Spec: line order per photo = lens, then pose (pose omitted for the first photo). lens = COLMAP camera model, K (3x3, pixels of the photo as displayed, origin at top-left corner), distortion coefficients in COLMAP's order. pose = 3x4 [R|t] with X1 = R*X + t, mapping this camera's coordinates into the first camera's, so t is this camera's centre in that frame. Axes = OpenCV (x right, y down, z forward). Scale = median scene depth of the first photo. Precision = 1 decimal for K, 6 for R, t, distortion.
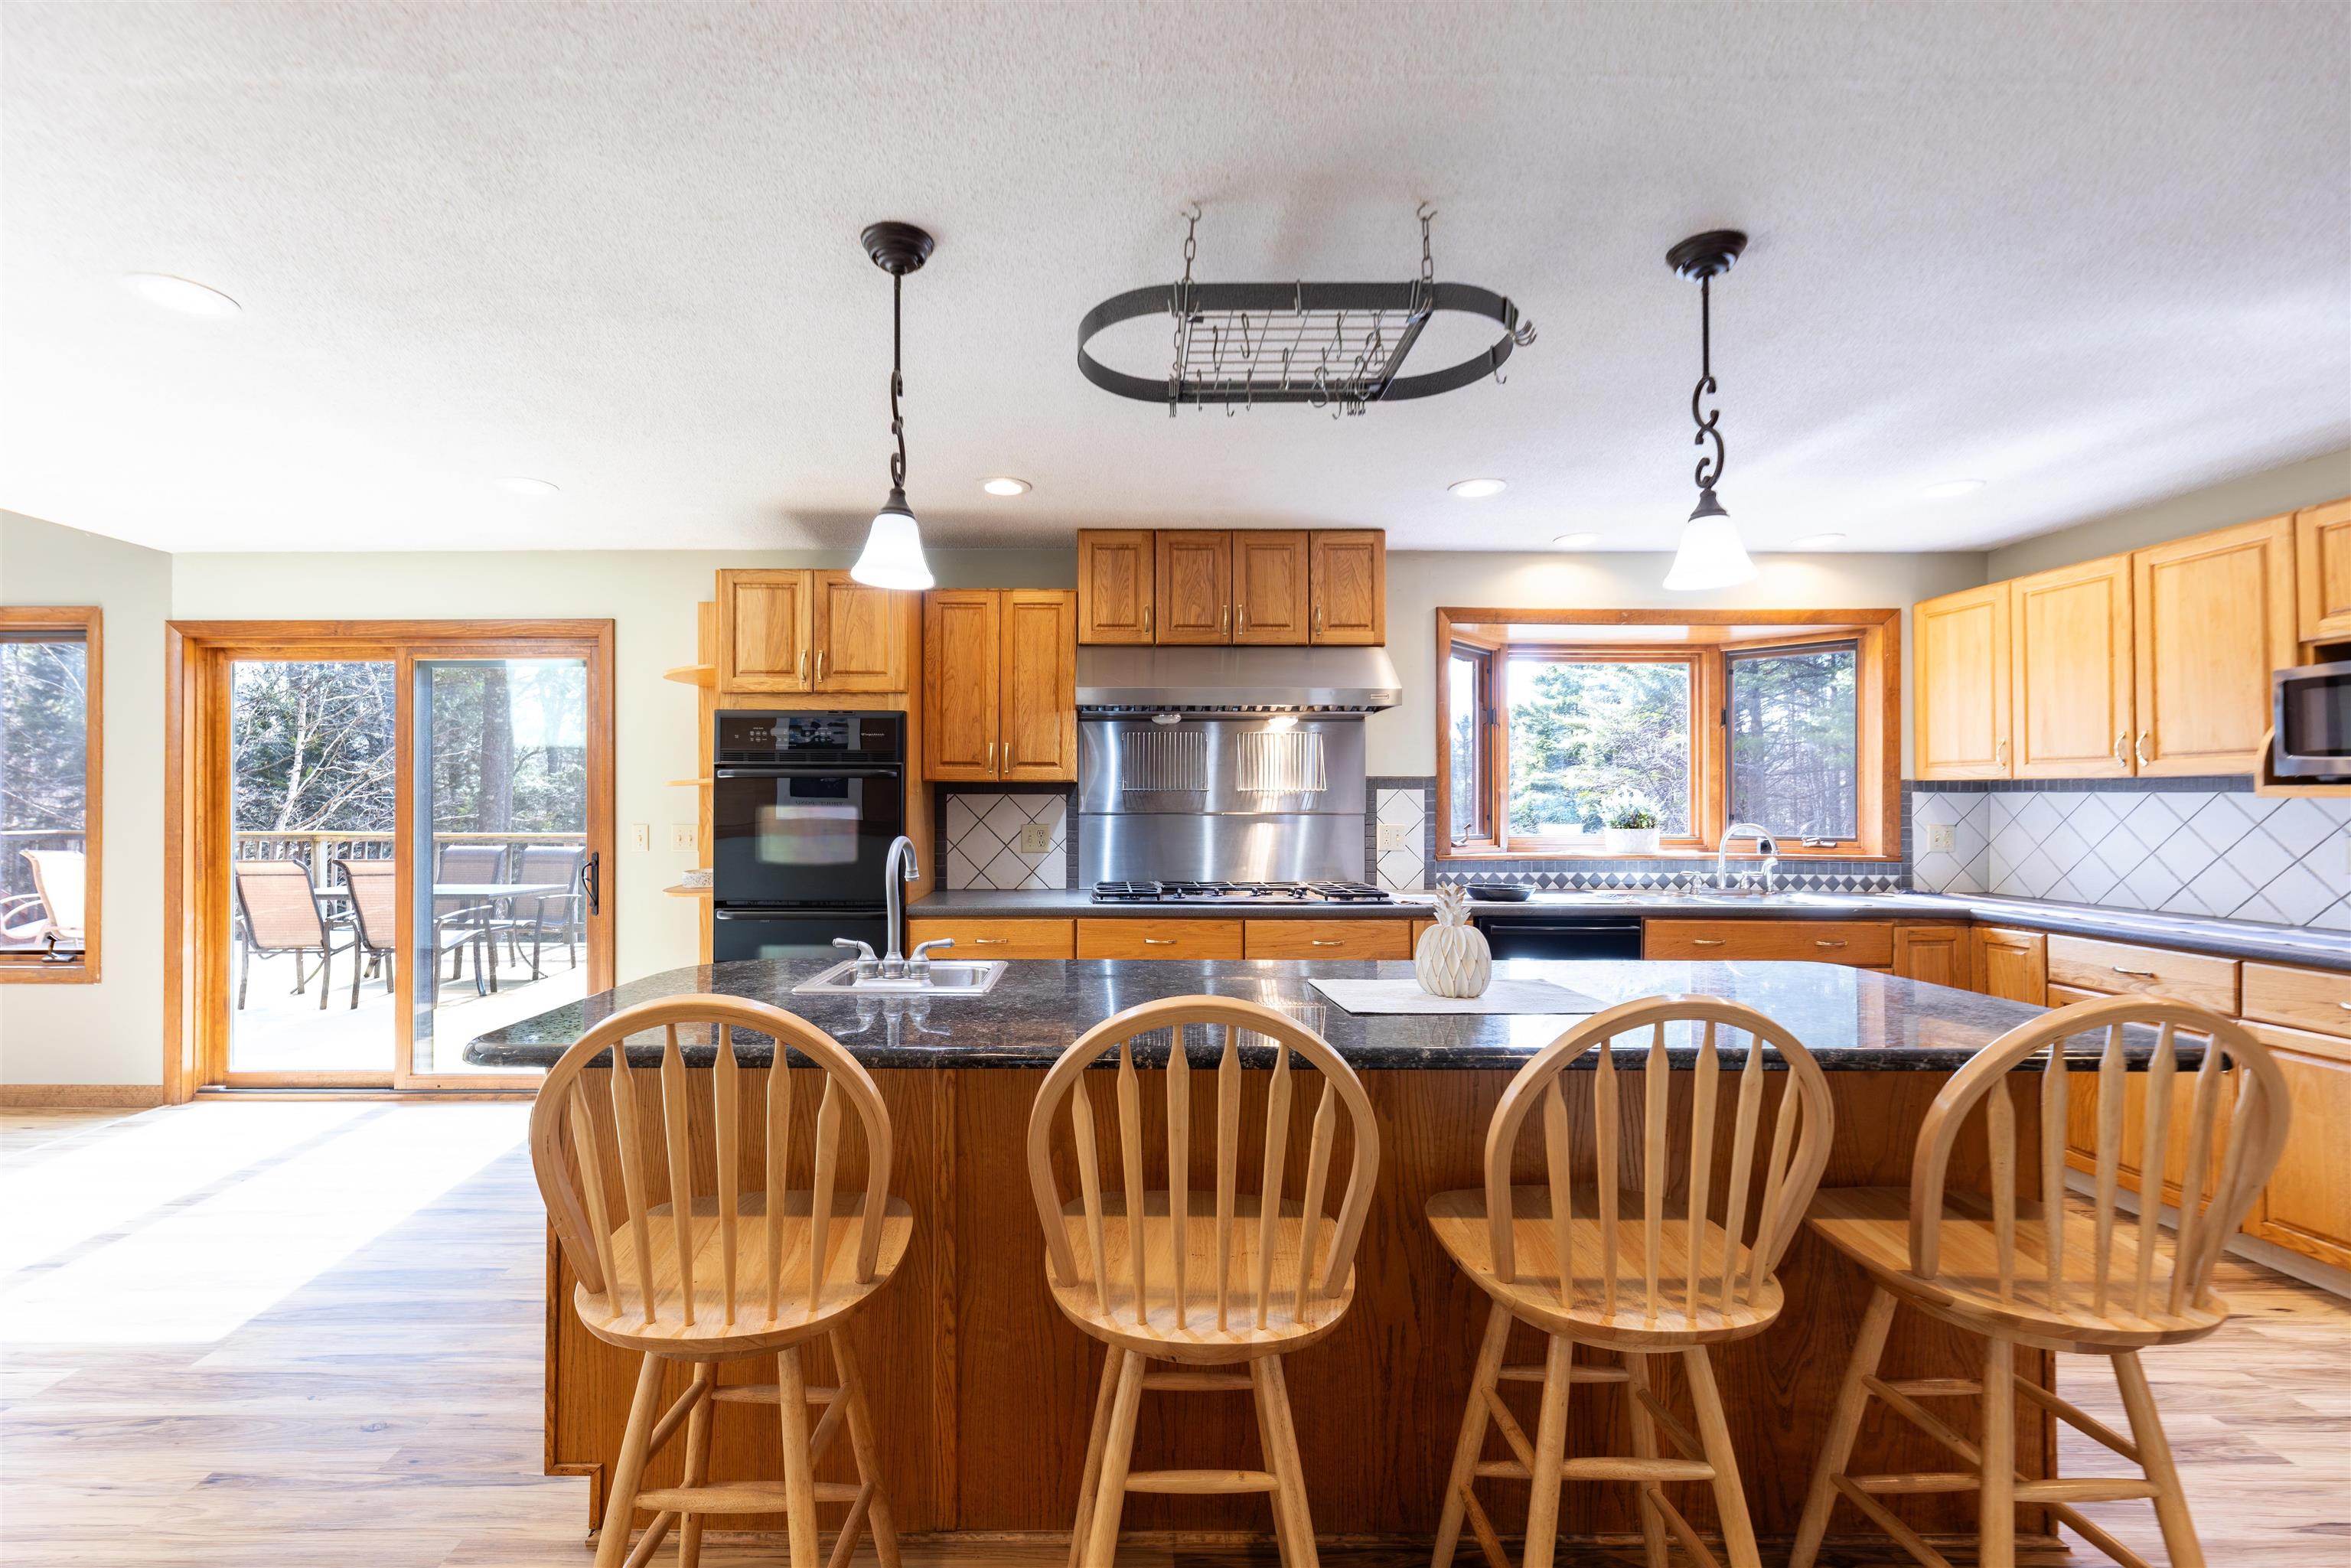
lens RADIAL K [[1001.9, 0, 1118.7], [0, 1001.9, 796.0], [0, 0, 1]] dist [-0.001050, -0.000055]
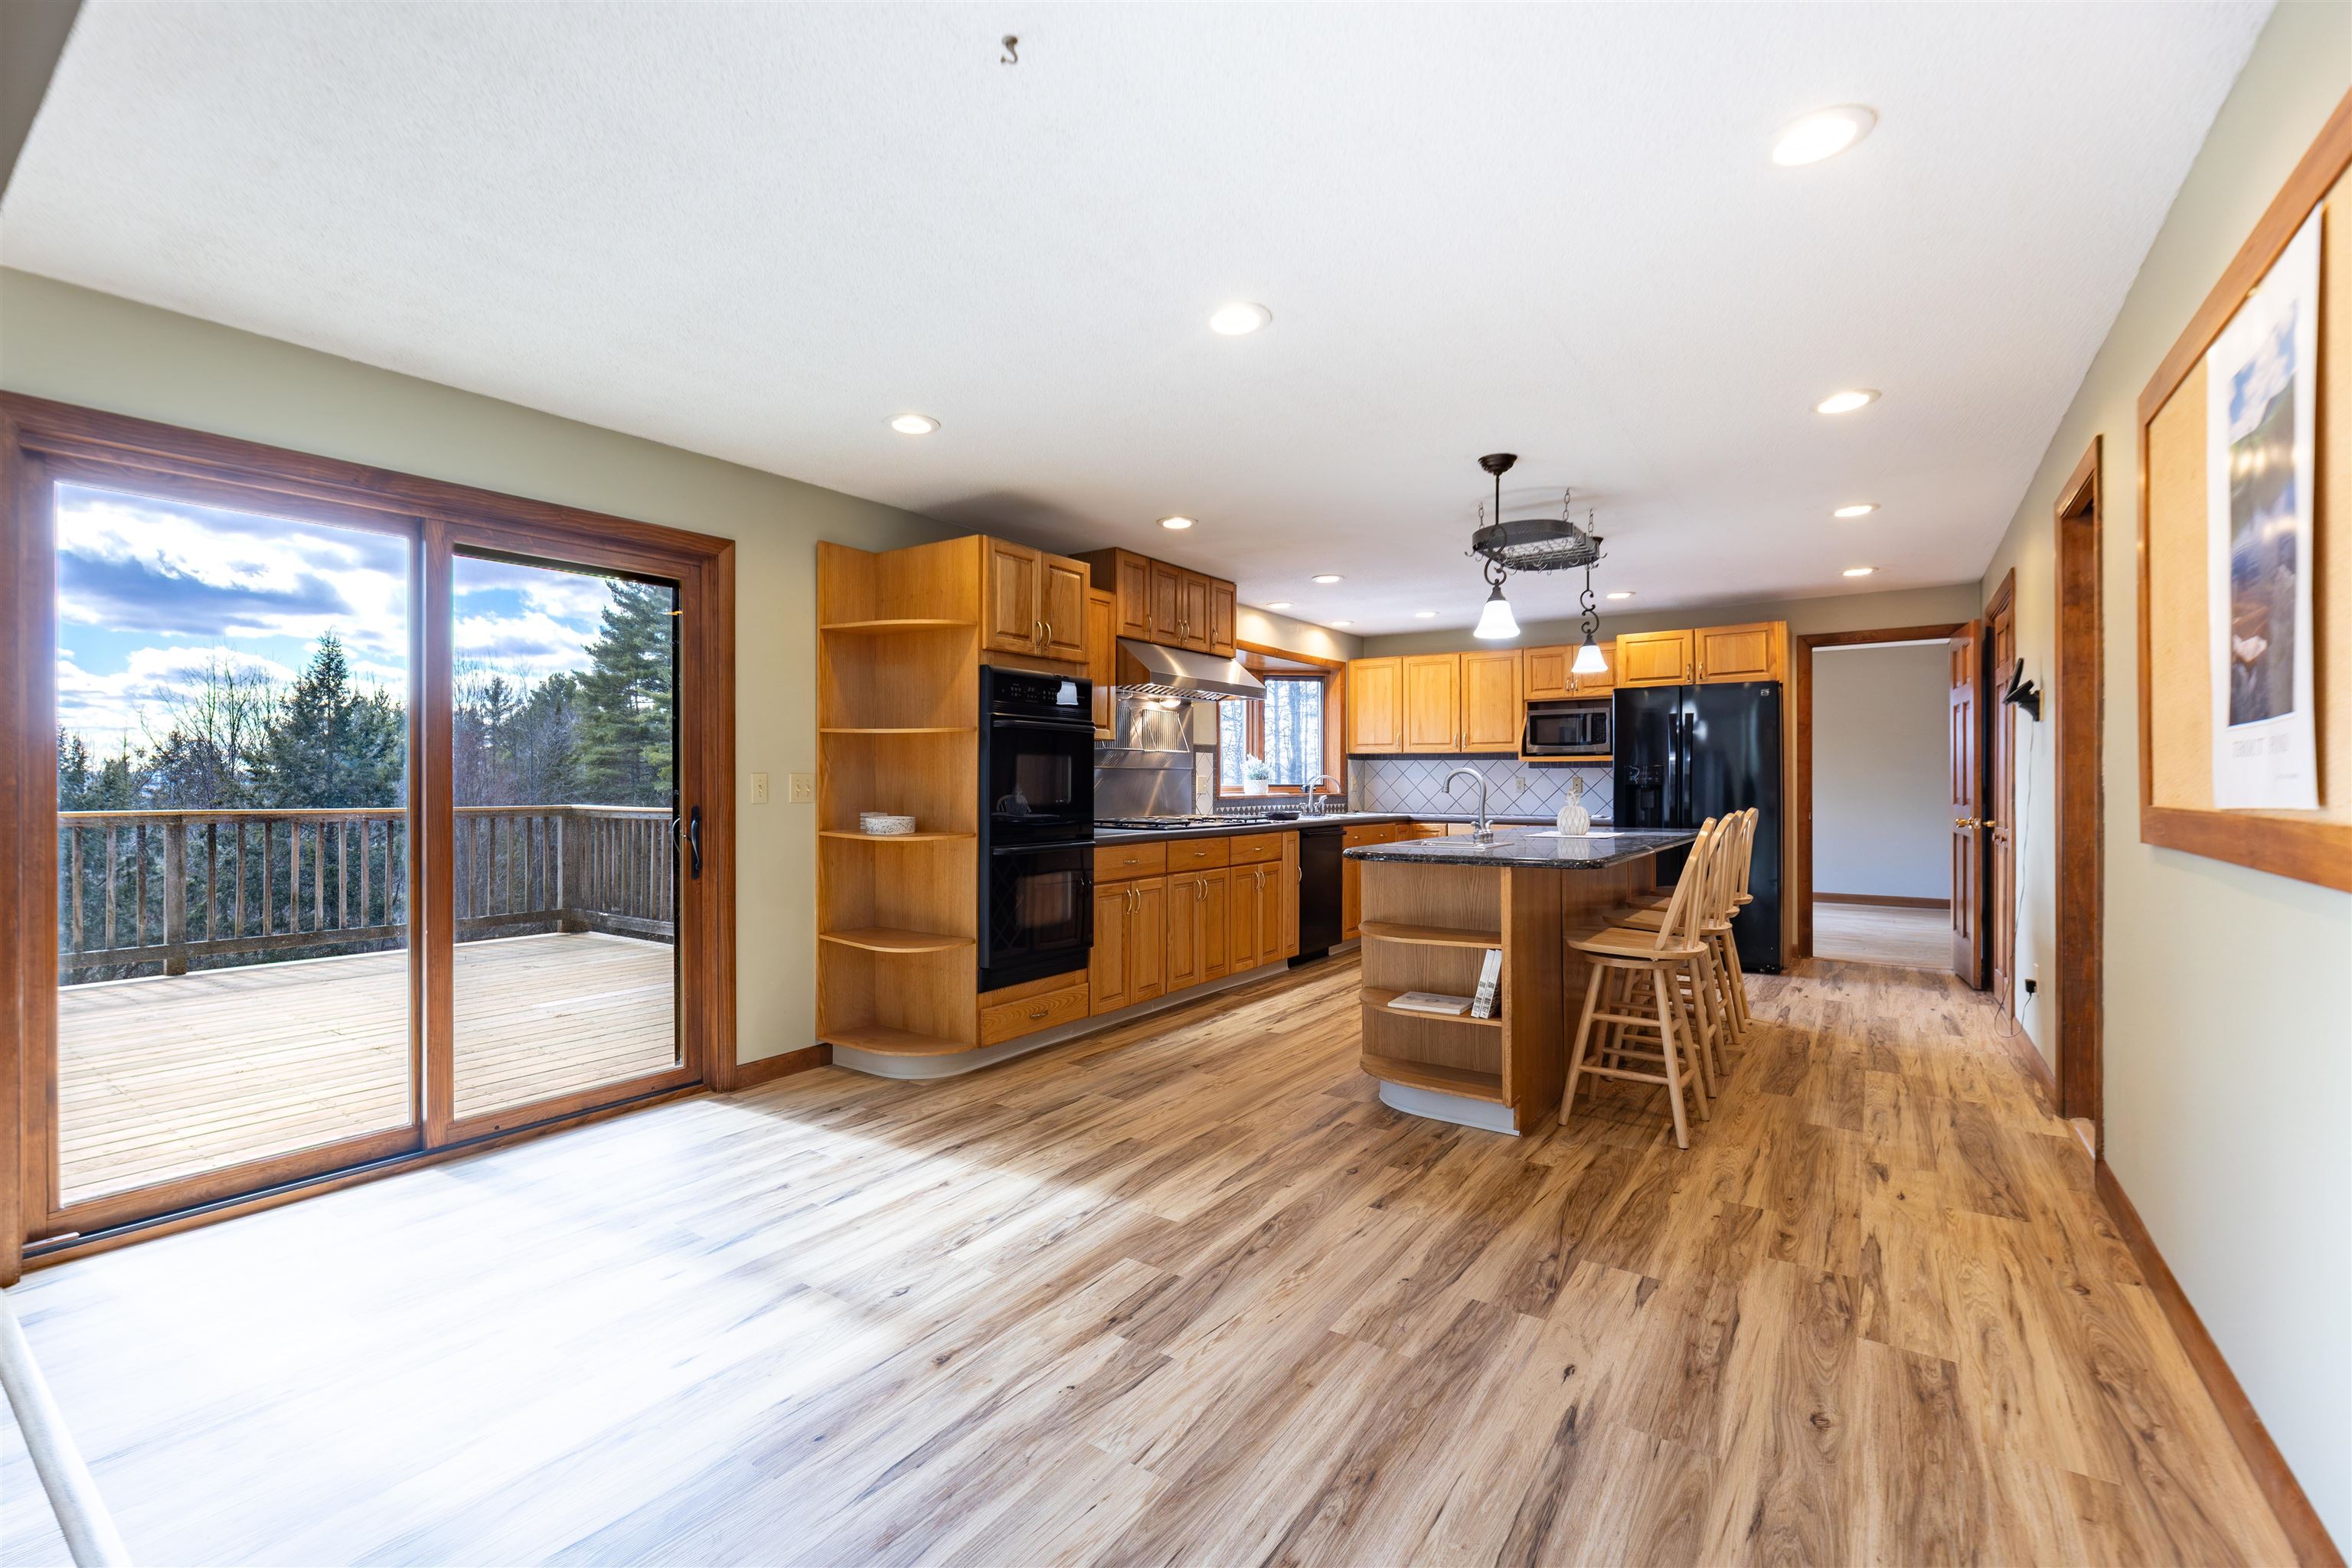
lens RADIAL K [[1022.8, 0, 1125.5], [0, 1022.8, 772.9], [0, 0, 1]] dist [-0.003337, -0.000505]
pose [[0.594559, 0.005354, 0.804034, -1.101613], [-0.004796, 0.999984, -0.003112, 0.031553], [-0.804038, -0.002006, 0.594575, 0.199636]]
